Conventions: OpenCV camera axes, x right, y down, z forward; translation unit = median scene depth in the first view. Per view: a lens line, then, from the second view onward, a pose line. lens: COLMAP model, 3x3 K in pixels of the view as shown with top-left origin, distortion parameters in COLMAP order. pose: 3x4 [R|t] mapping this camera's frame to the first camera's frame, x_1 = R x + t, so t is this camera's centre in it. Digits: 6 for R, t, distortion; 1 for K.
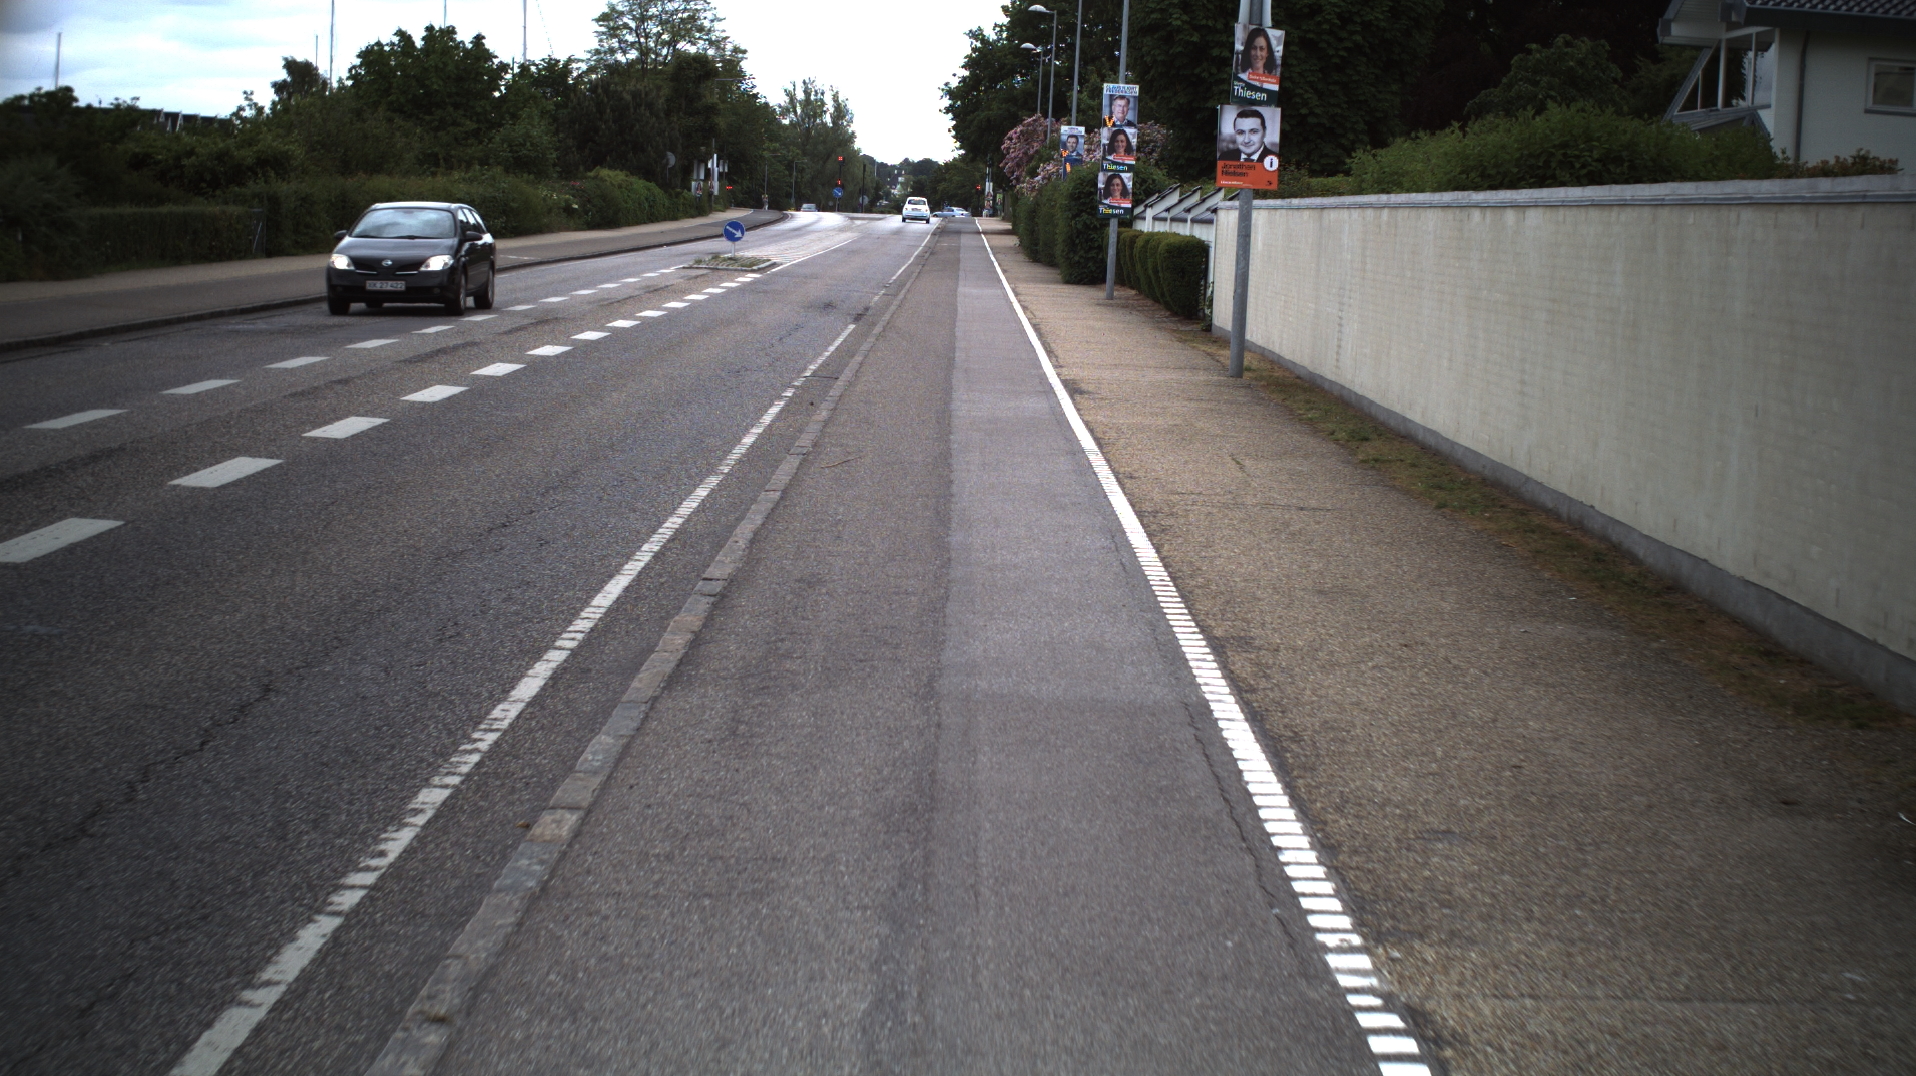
lens RADIAL K [[3270.4, 0, 958.0], [0, 3270.4, 538.0], [0, 0, 1]] dist [-0.317719, 0.514468]
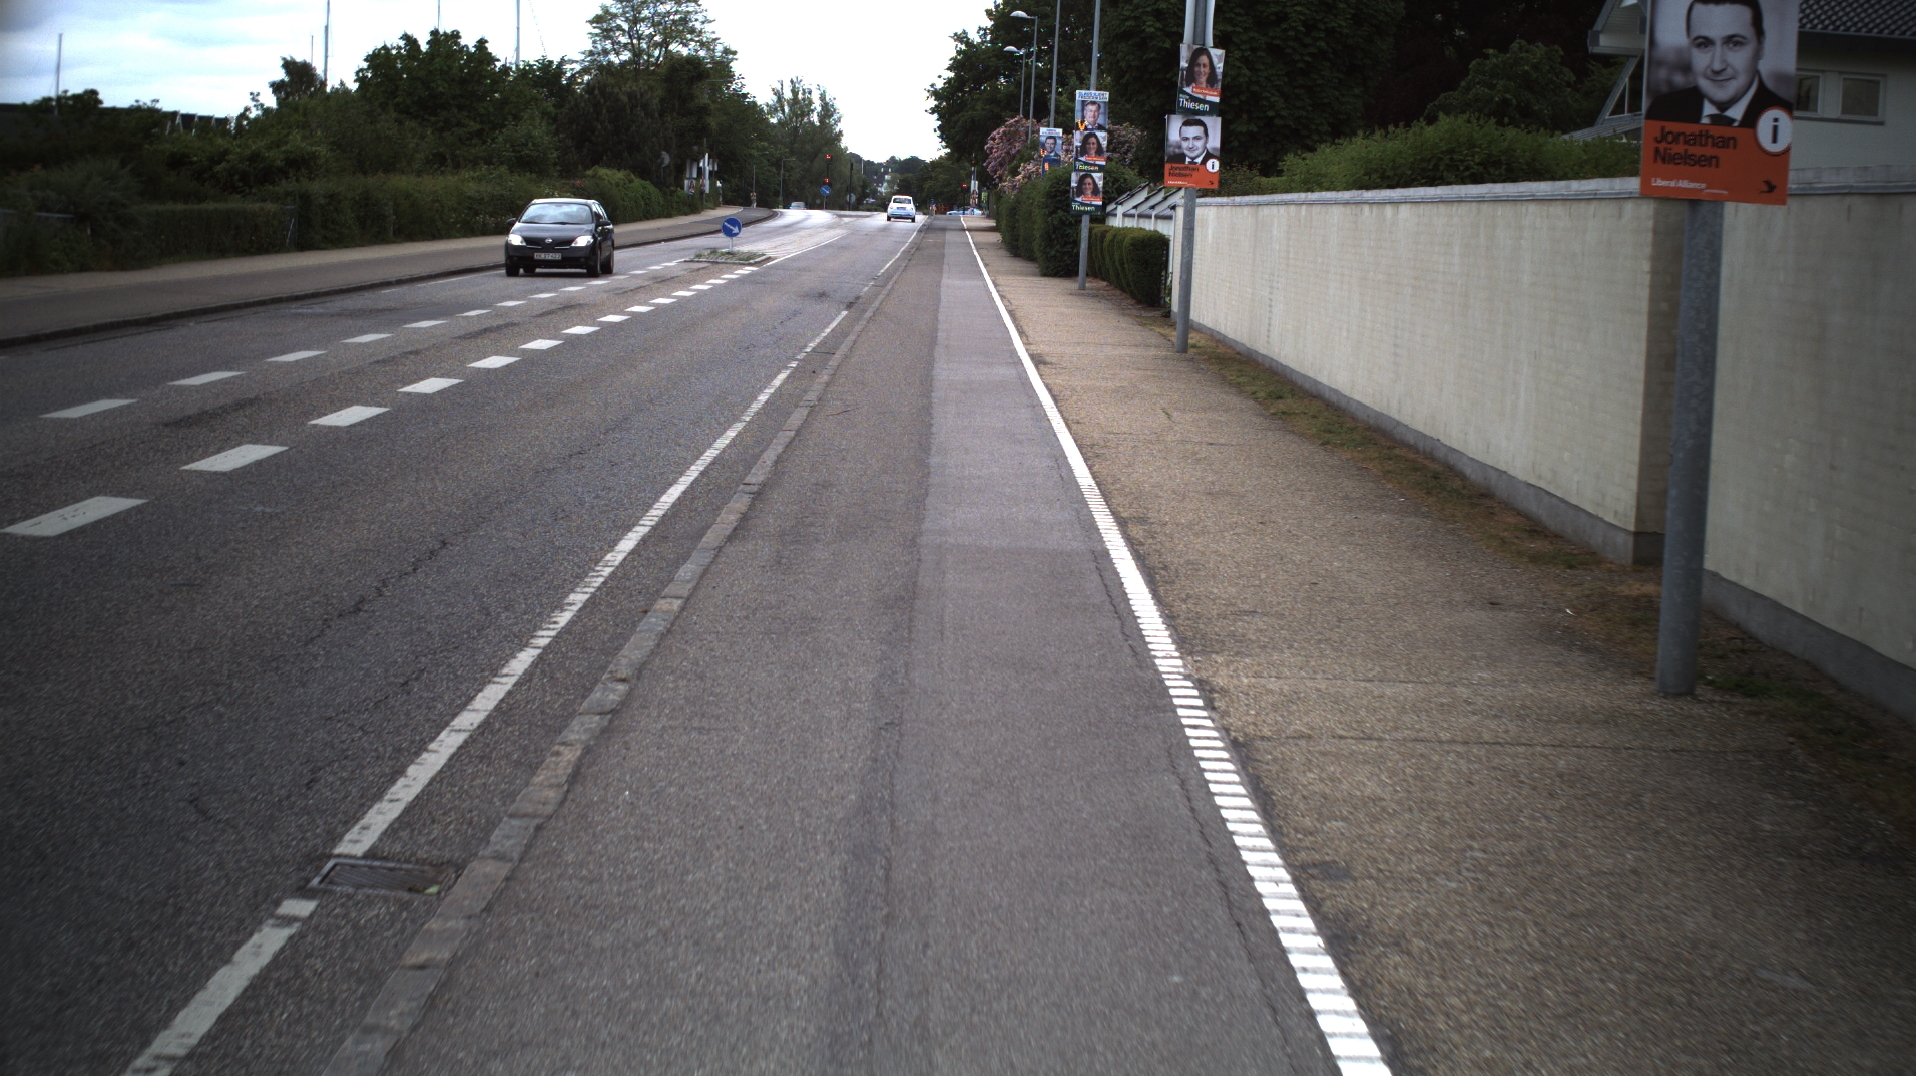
lens RADIAL K [[3270.4, 0, 958.0], [0, 3270.4, 538.0], [0, 0, 1]] dist [-0.317719, 0.514468]
pose [[0.999991, -0.000266, 0.004123, 0.000797], [0.000263, 1.000000, 0.000632, 0.007018], [-0.004123, -0.000631, 0.999991, -0.067661]]
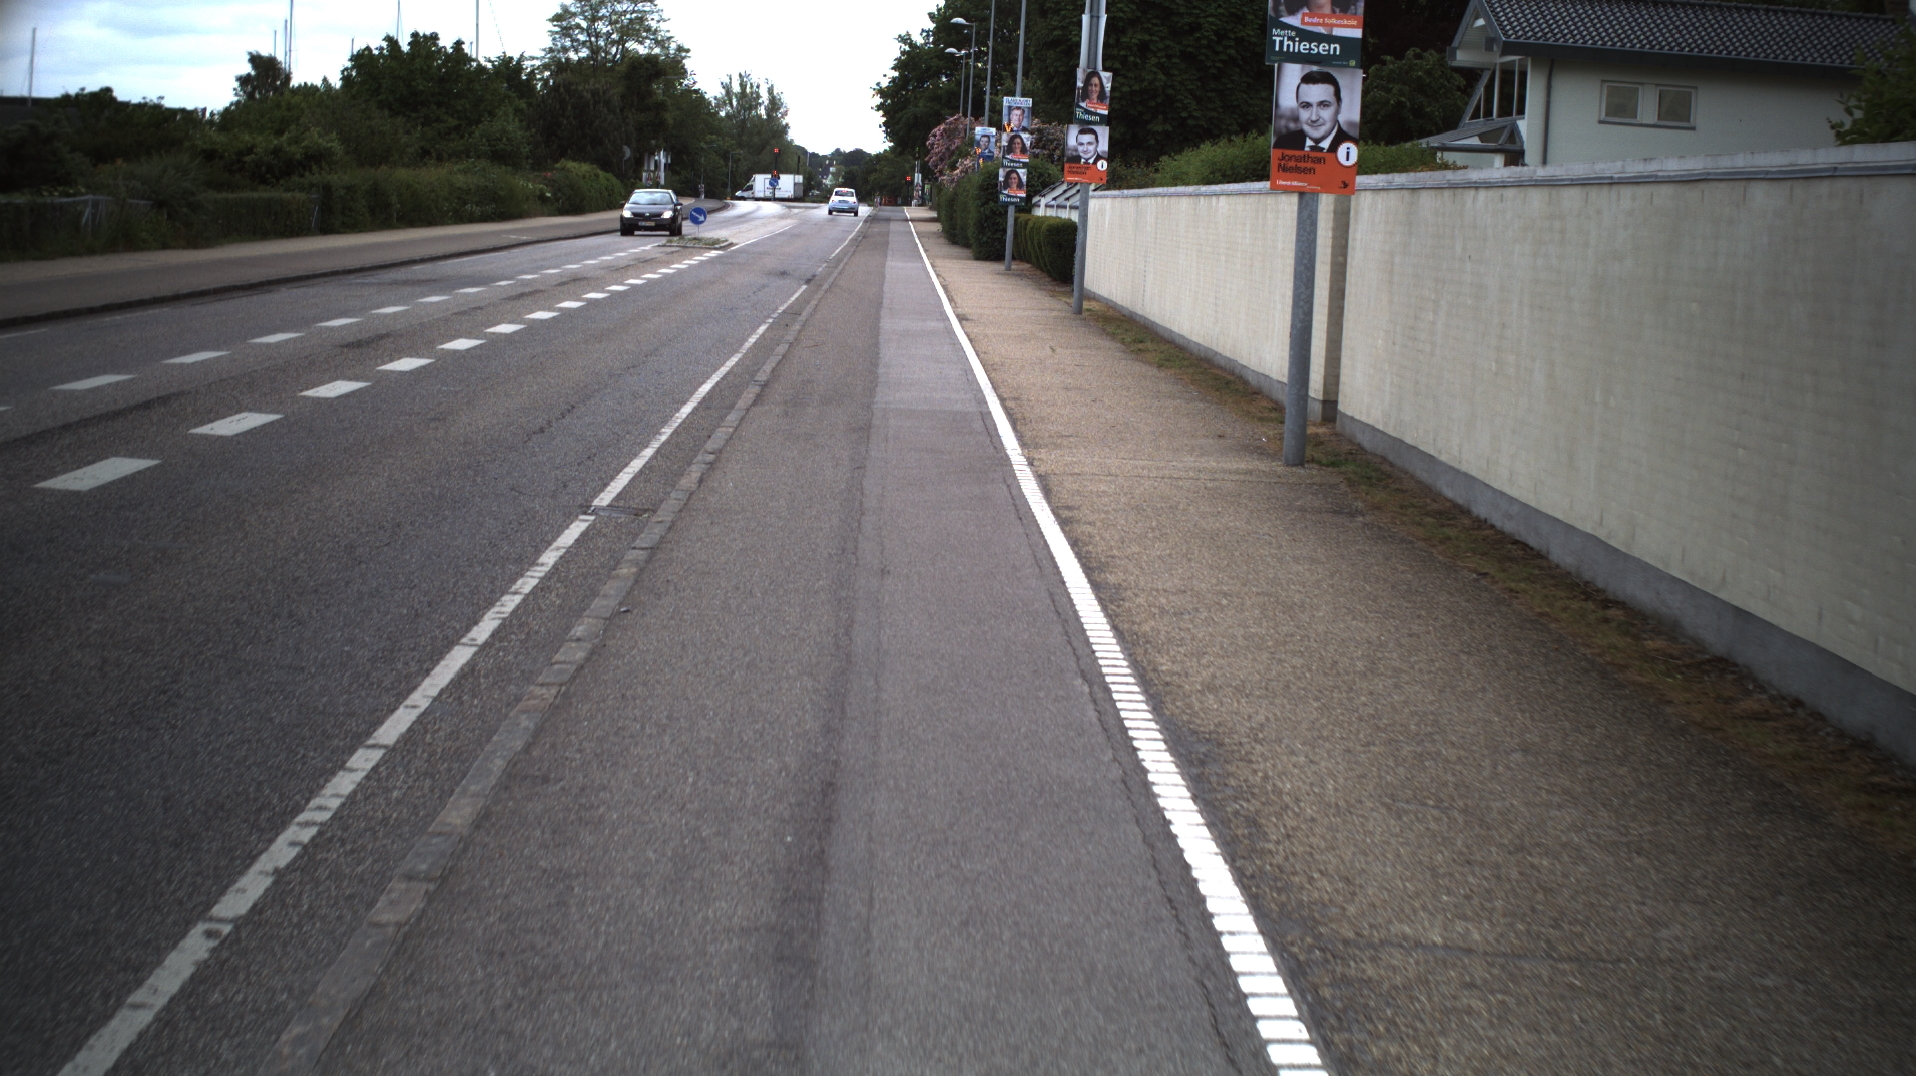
lens RADIAL K [[3270.4, 0, 958.0], [0, 3270.4, 538.0], [0, 0, 1]] dist [-0.317719, 0.514468]
pose [[0.999768, 0.002212, 0.021431, 0.000835], [-0.002276, 0.999993, 0.002970, 0.020995], [-0.021424, -0.003018, 0.999766, -0.202902]]
